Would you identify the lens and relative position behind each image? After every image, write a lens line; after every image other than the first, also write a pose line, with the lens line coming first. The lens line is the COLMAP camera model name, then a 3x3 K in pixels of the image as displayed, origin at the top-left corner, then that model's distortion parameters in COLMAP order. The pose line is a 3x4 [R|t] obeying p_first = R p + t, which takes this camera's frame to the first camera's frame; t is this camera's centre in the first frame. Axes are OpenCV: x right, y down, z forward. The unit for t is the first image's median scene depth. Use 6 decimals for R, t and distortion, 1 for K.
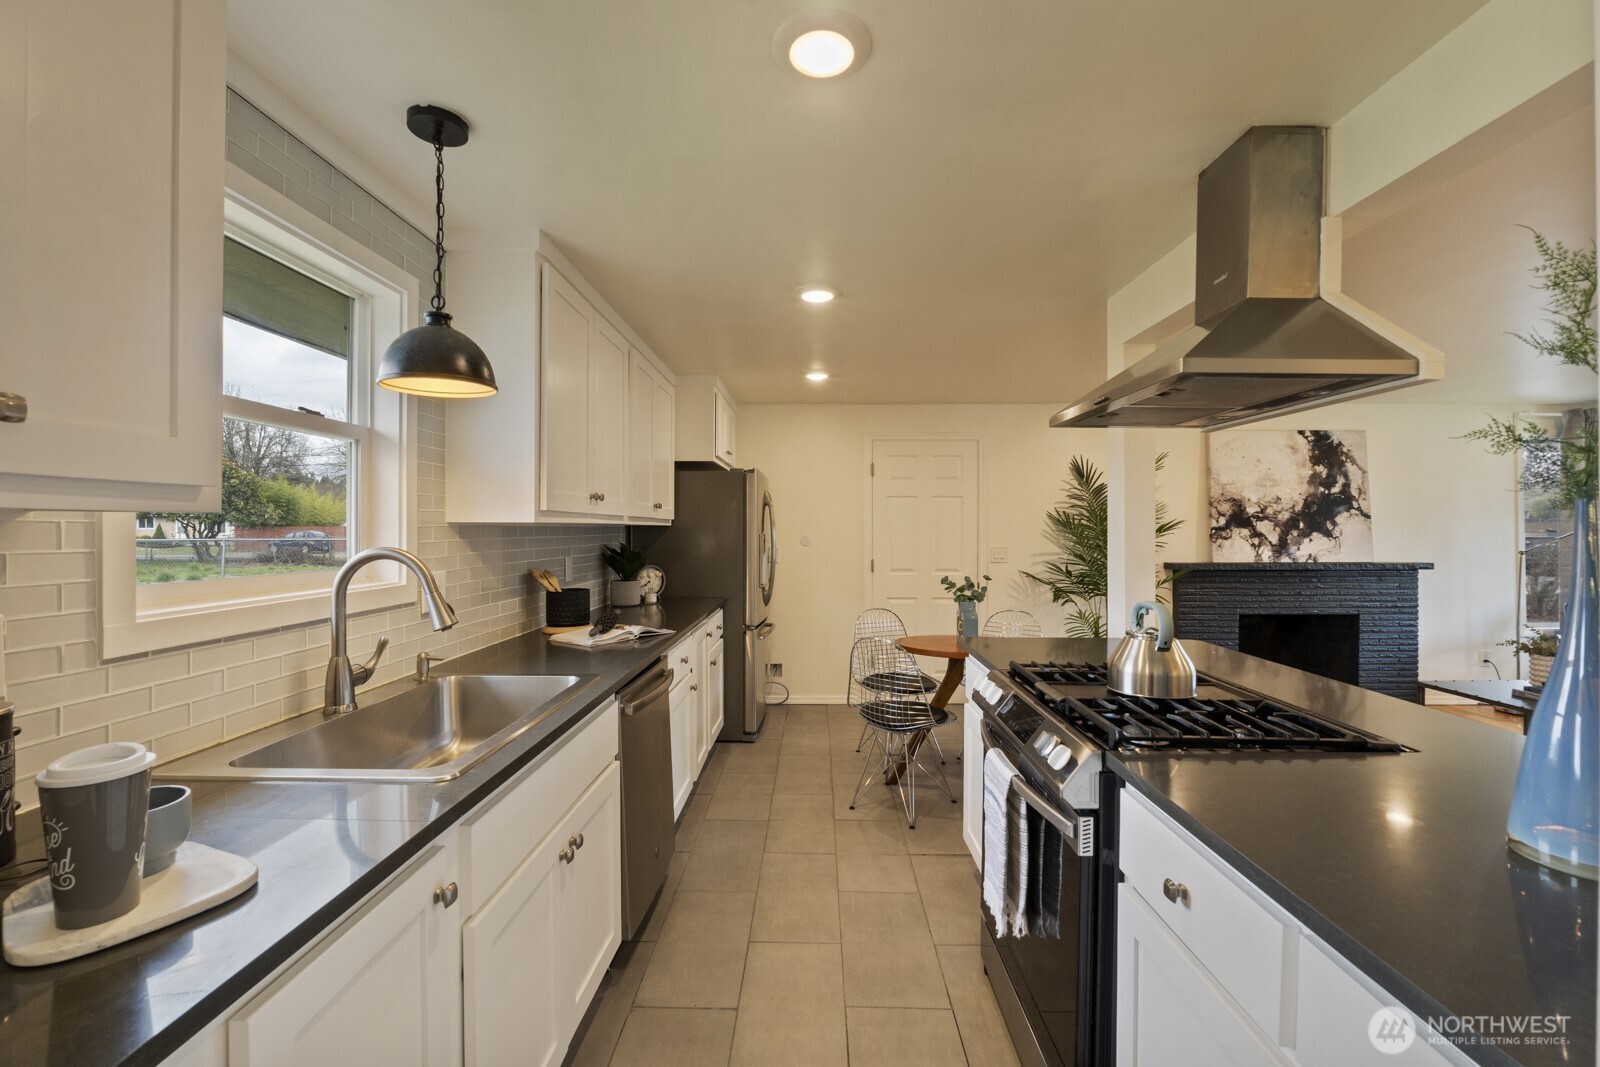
lens RADIAL K [[665.2, 0, 801.8], [0, 665.2, 530.4], [0, 0, 1]] dist [-0.008337, -0.000273]
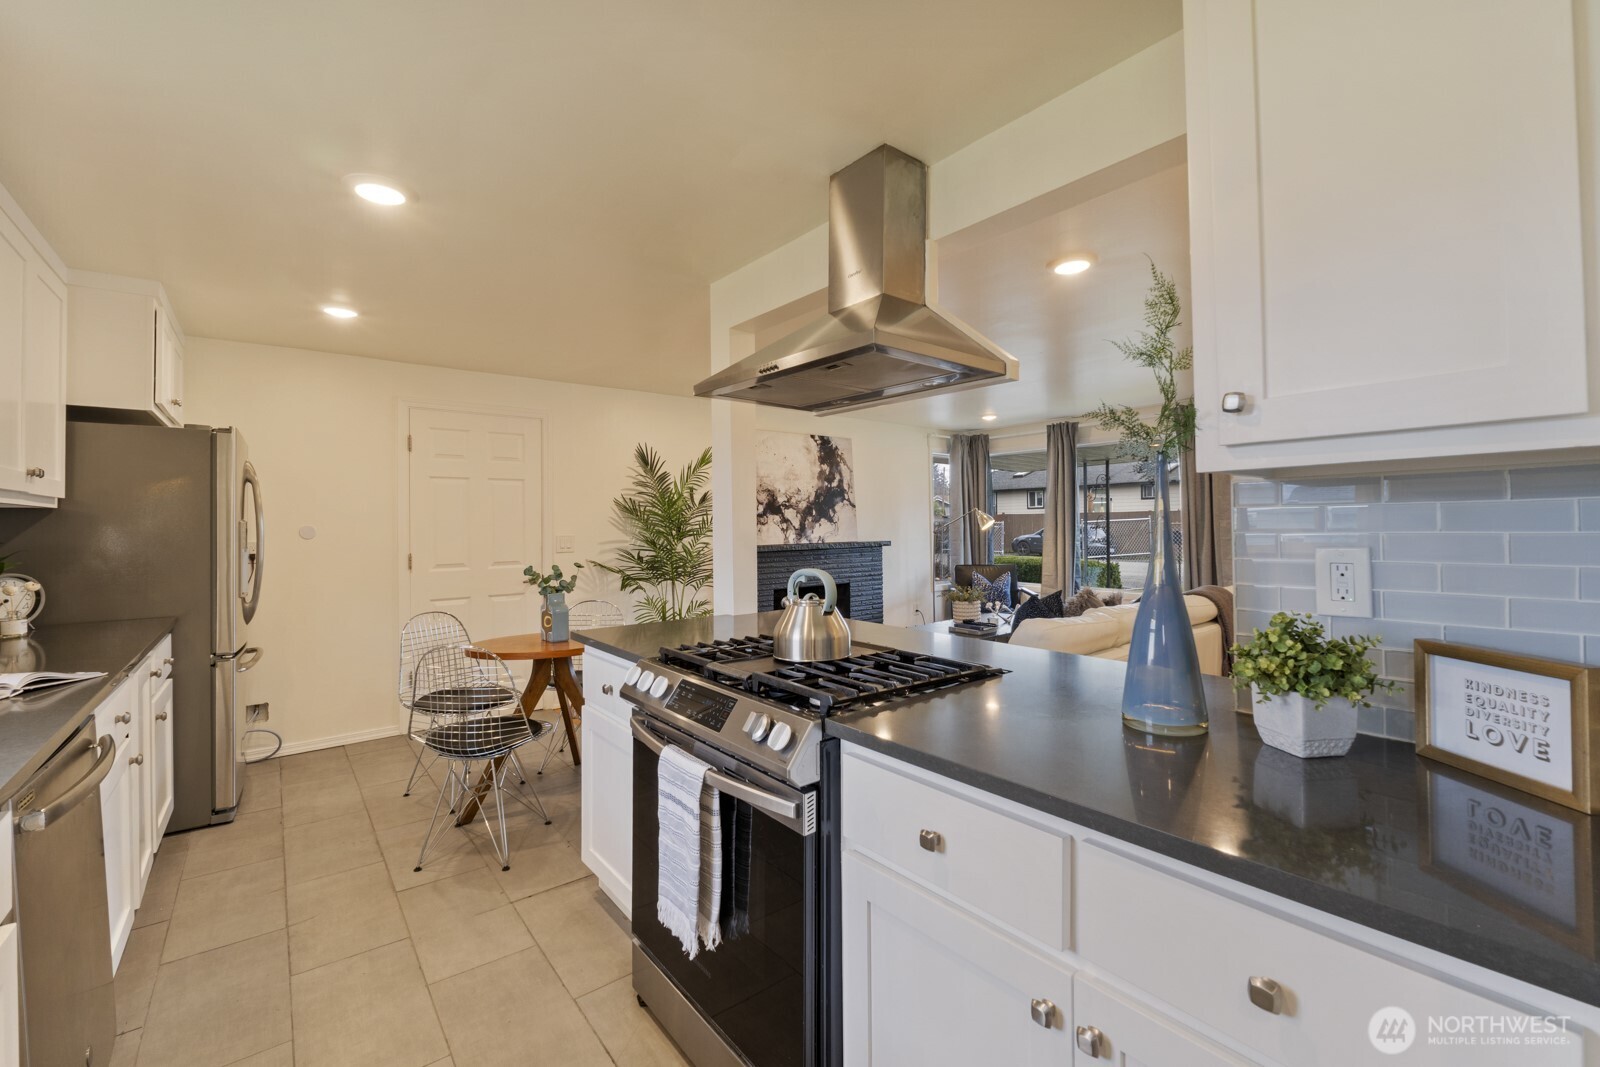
lens RADIAL K [[669.1, 0, 802.7], [0, 669.1, 515.7], [0, 0, 1]] dist [-0.006931, -0.000322]
pose [[0.767157, -0.000674, 0.641459, -0.088057], [0.010815, 0.999871, -0.011883, 0.021589], [-0.641368, 0.016053, 0.767066, 0.122071]]
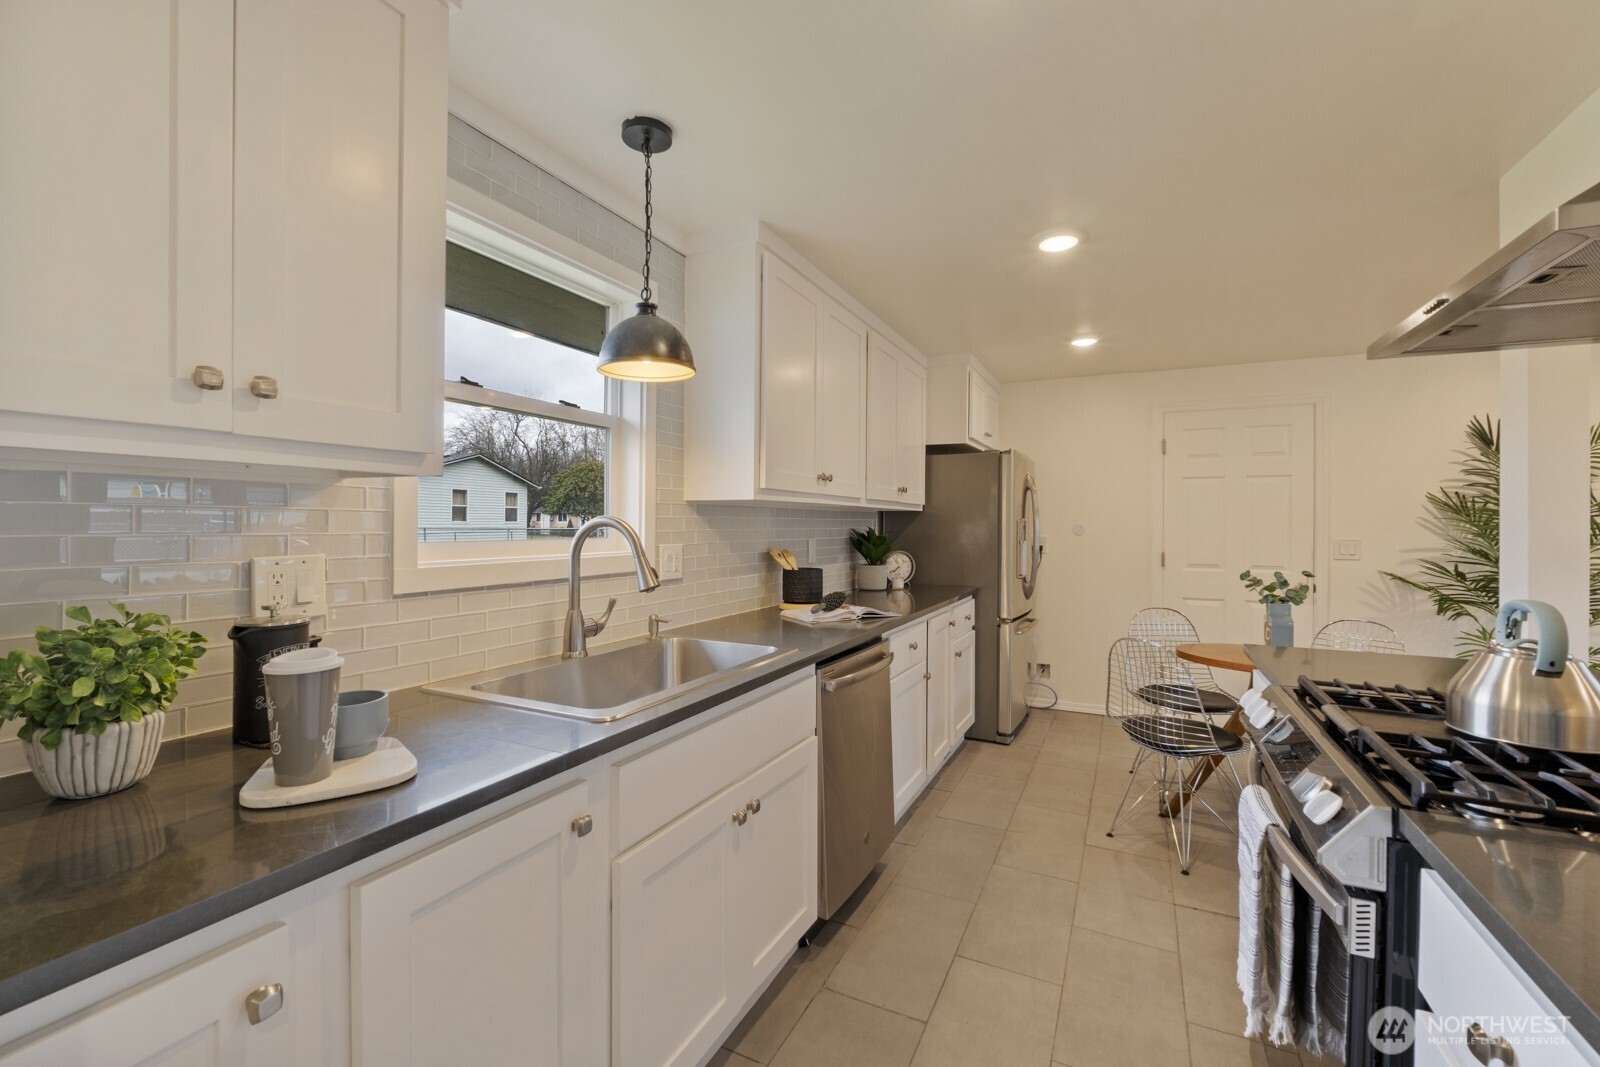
lens RADIAL K [[665.1, 0, 804.1], [0, 665.1, 524.1], [0, 0, 1]] dist [-0.009986, -0.000124]
pose [[0.906257, 0.004568, -0.422703, 0.087053], [-0.005740, 0.999982, -0.001501, 0.021236], [0.422688, 0.003787, 0.906267, 0.061279]]
